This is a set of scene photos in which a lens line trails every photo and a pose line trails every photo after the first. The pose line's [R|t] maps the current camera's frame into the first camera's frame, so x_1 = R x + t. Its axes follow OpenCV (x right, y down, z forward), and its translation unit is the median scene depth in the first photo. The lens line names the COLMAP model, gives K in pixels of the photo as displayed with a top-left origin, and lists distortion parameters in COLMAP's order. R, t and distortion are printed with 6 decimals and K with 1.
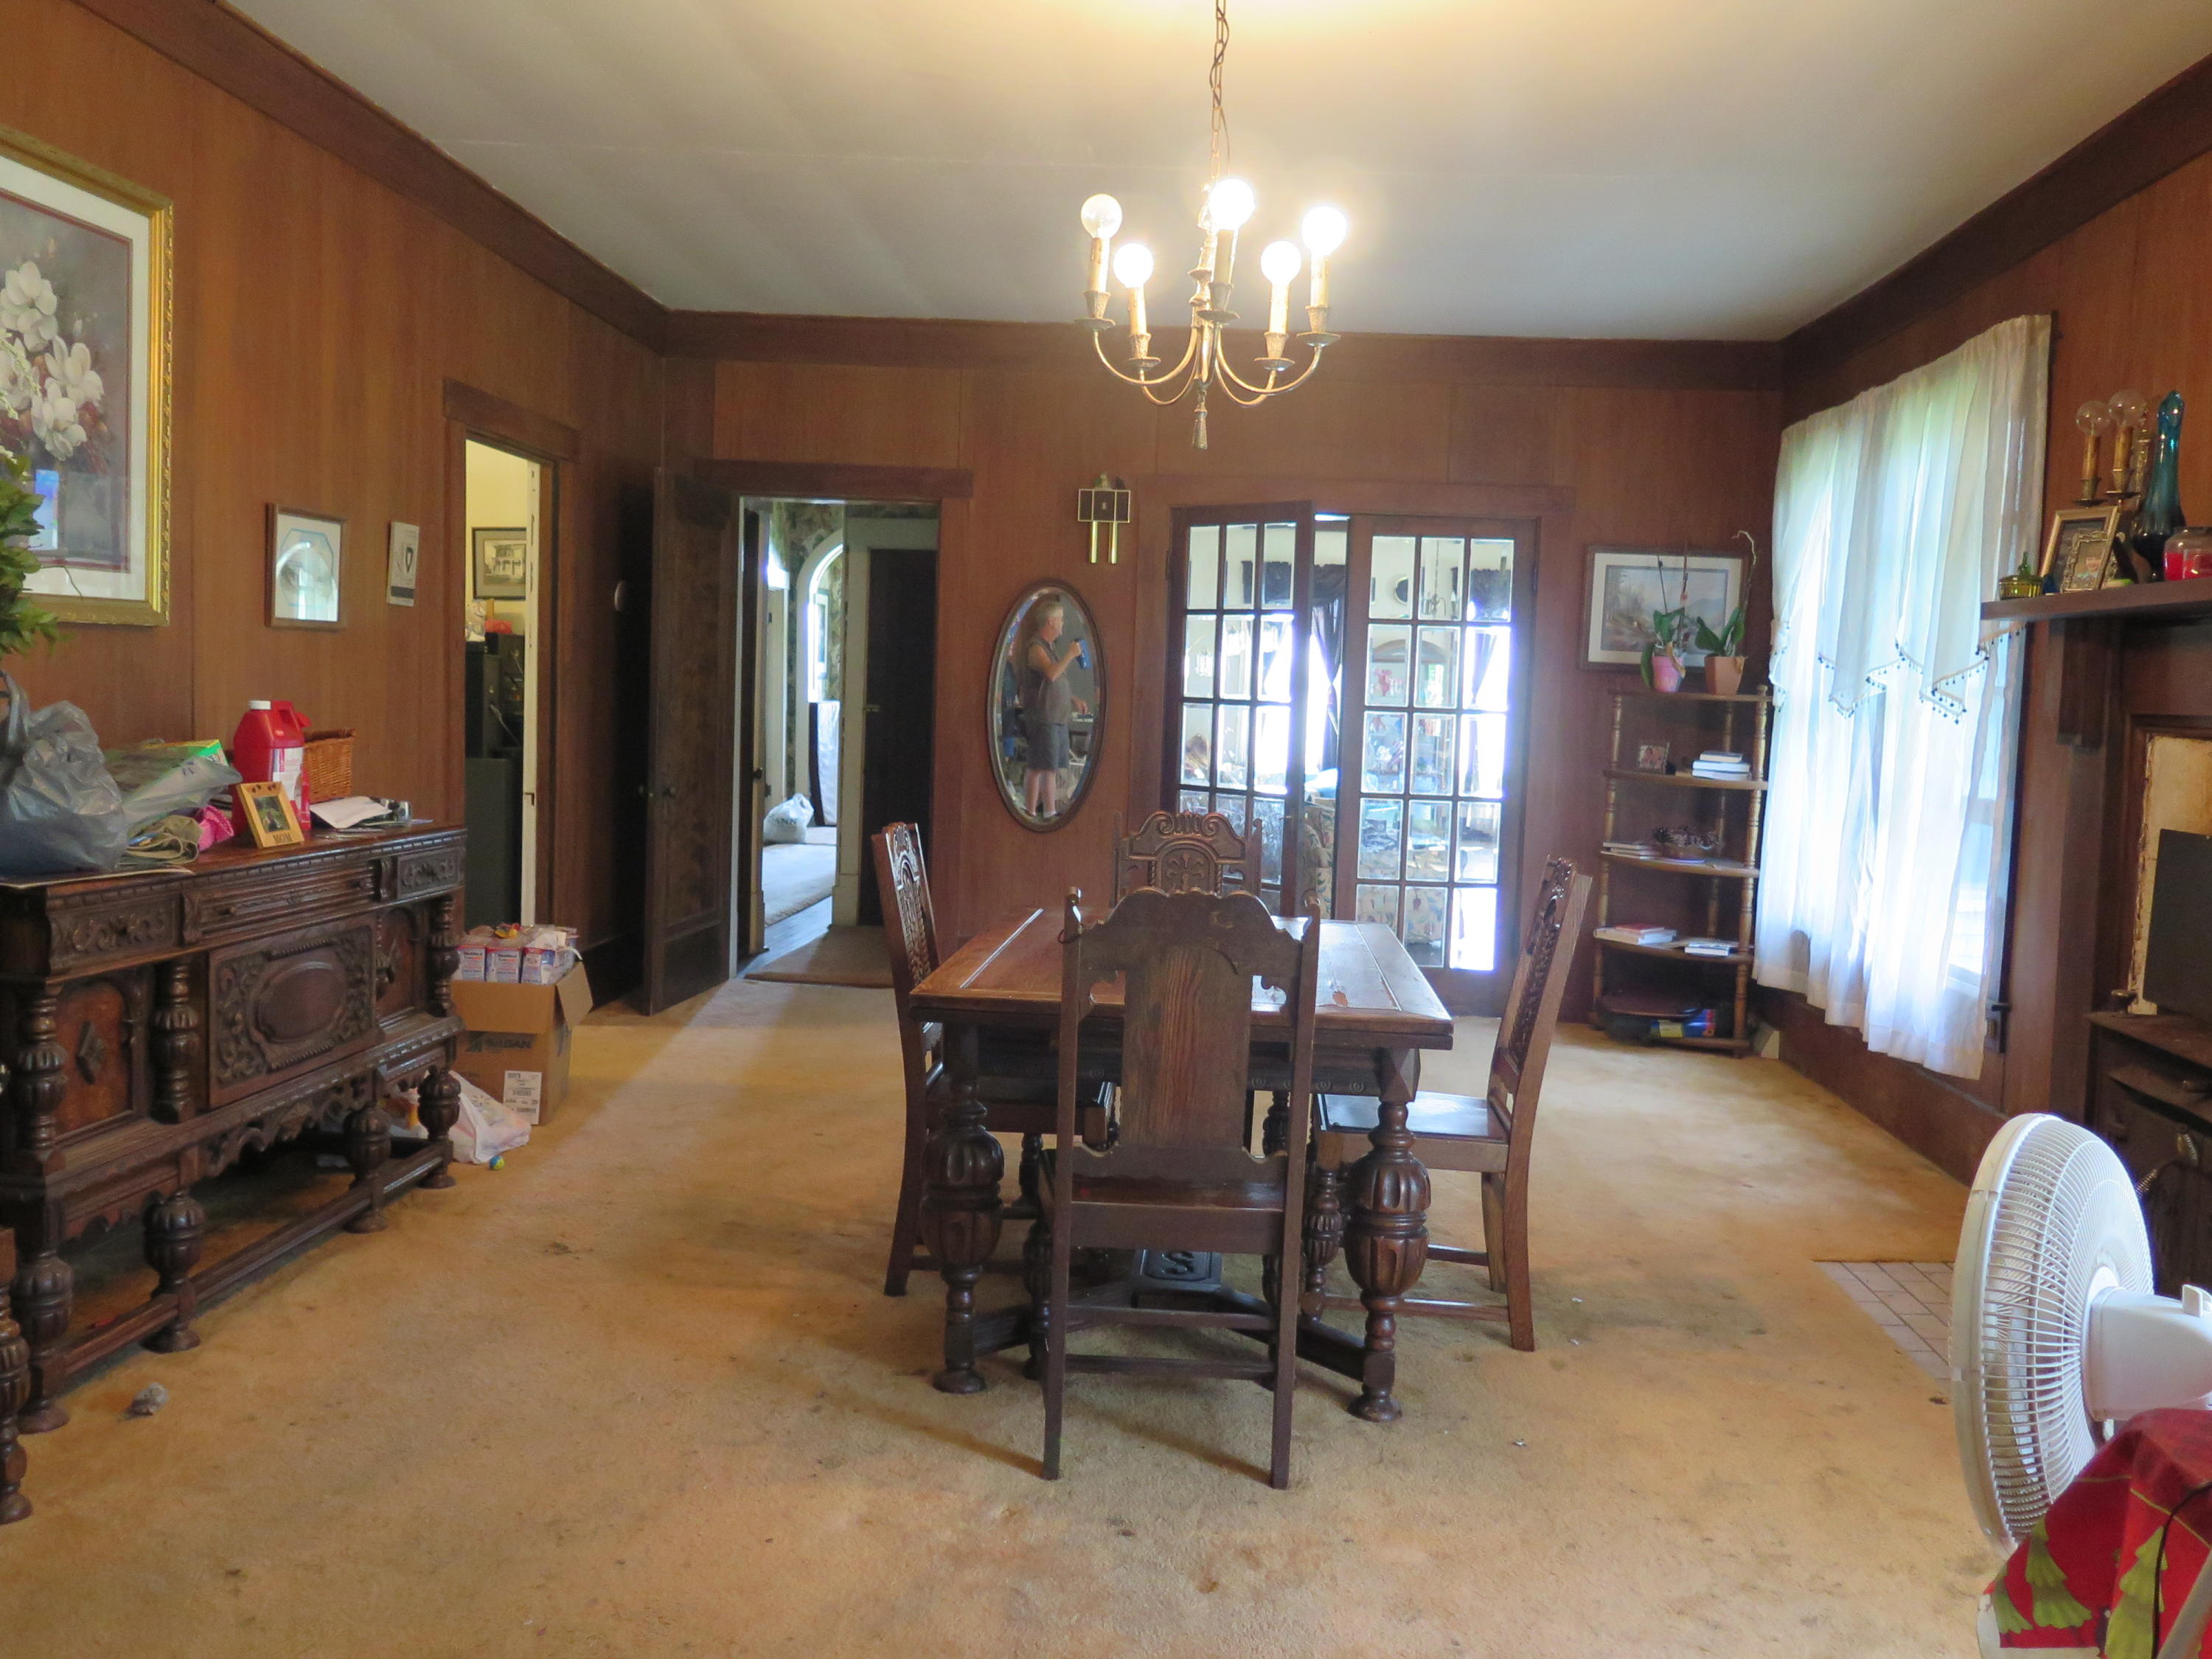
lens RADIAL K [[1837.0, 0, 1106.0], [0, 1837.0, 829.5], [0, 0, 1]] dist [-0.029658, 0.015255]
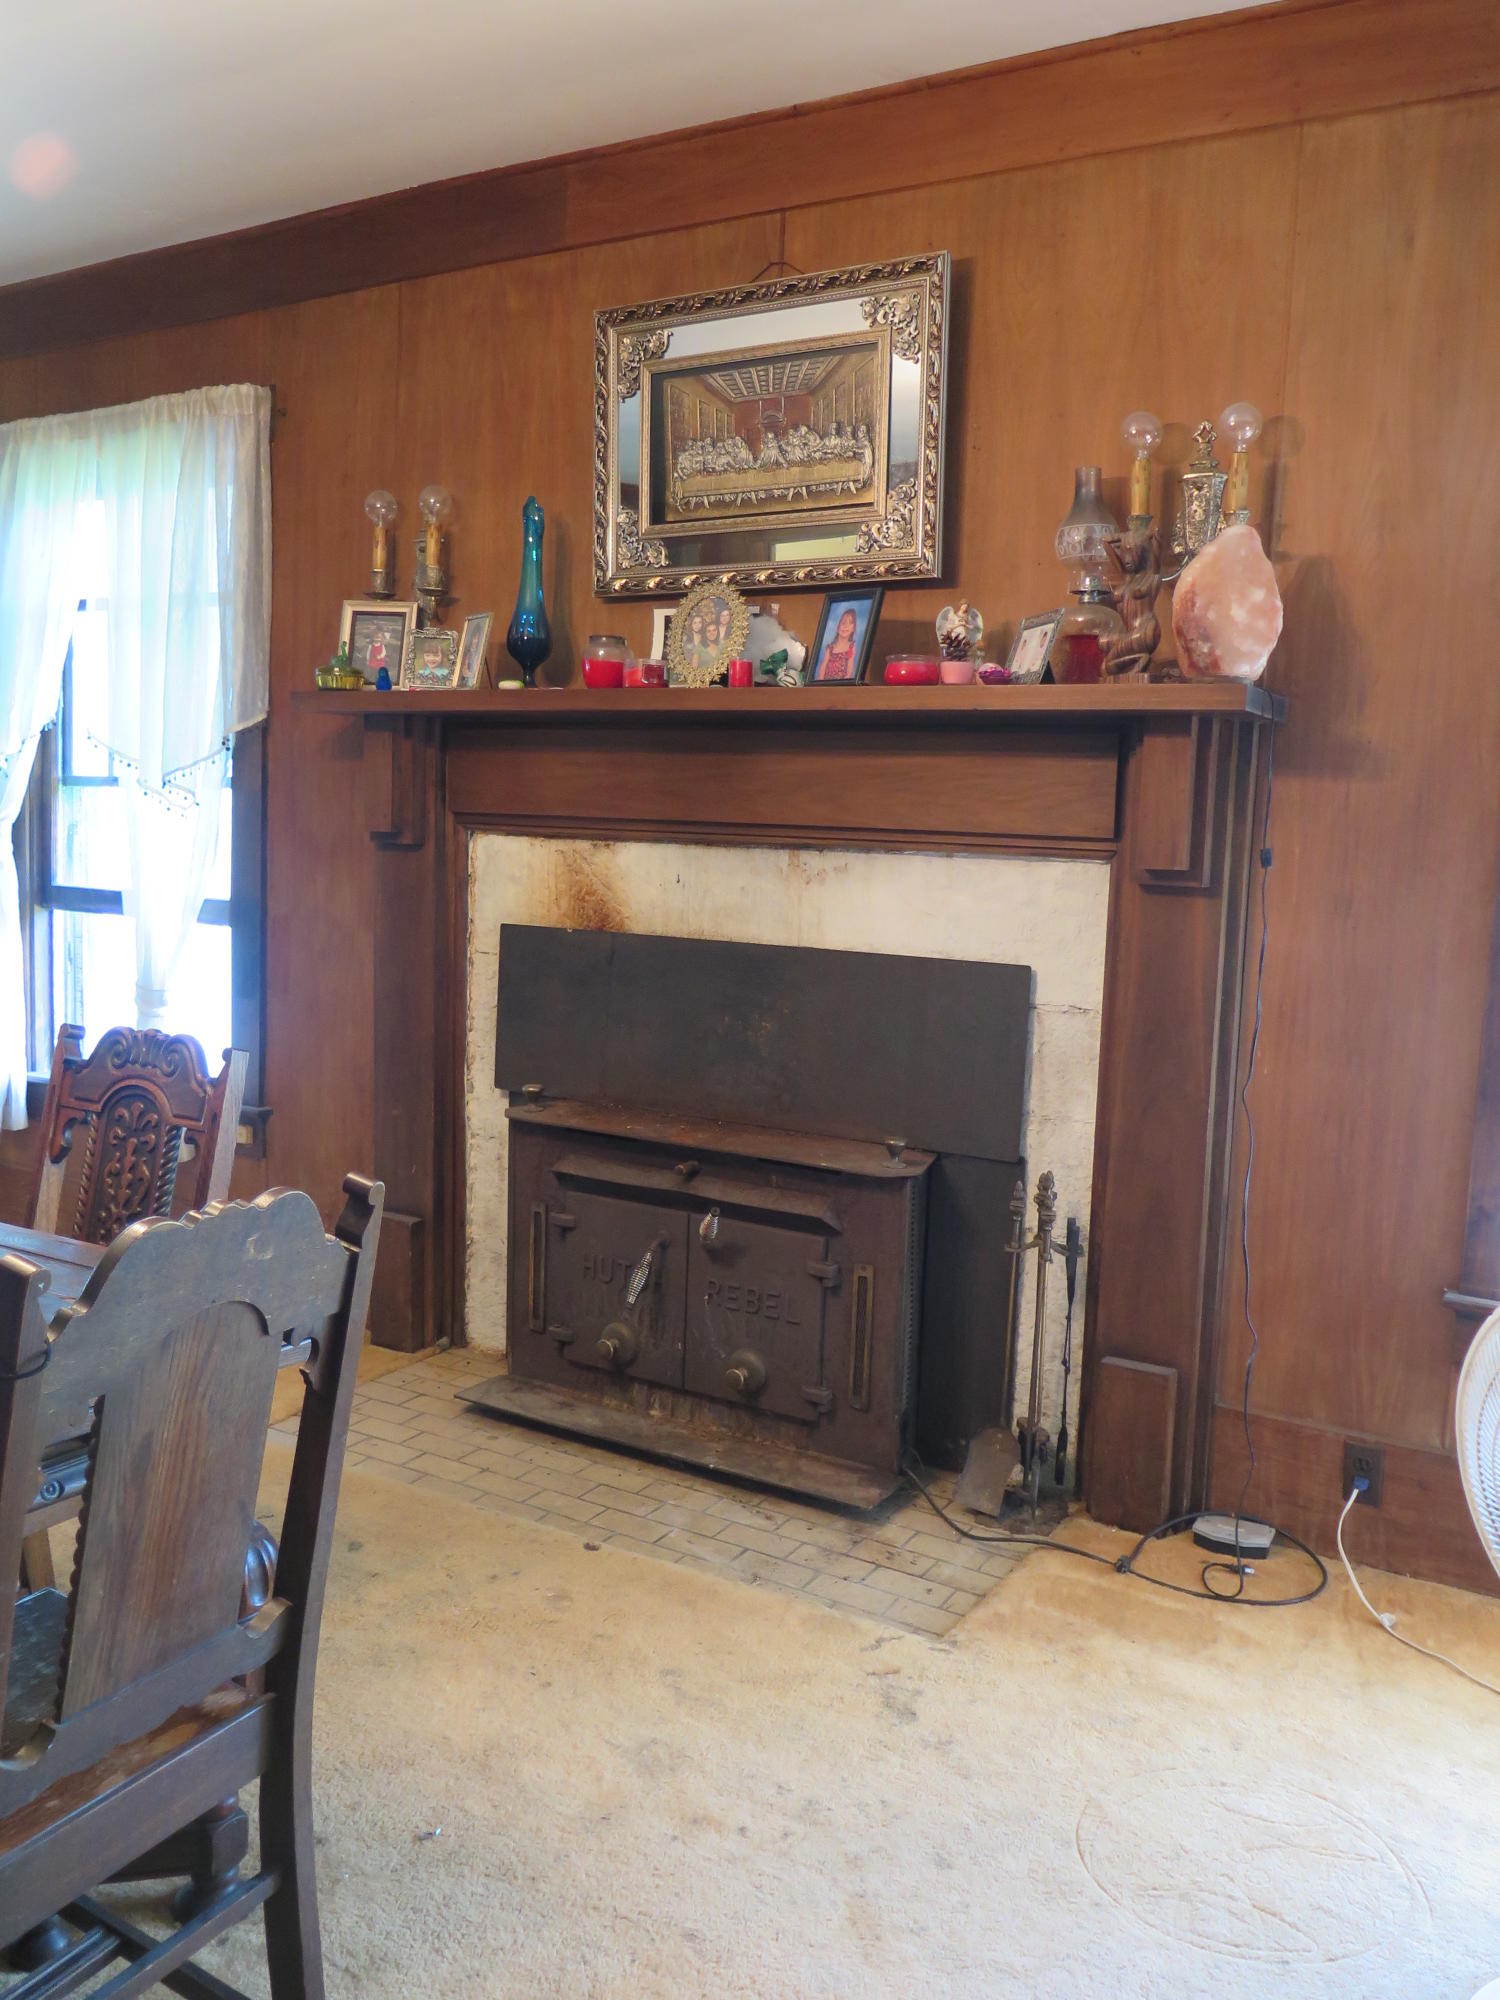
lens RADIAL K [[1661.0, 0, 750.0], [0, 1661.0, 1000.0], [0, 0, 1]] dist [-0.029658, 0.015255]
pose [[0.443730, -0.110360, 0.889339, -0.206400], [0.042228, 0.993861, 0.102261, -0.047639], [-0.895165, -0.007821, 0.445666, 0.446261]]
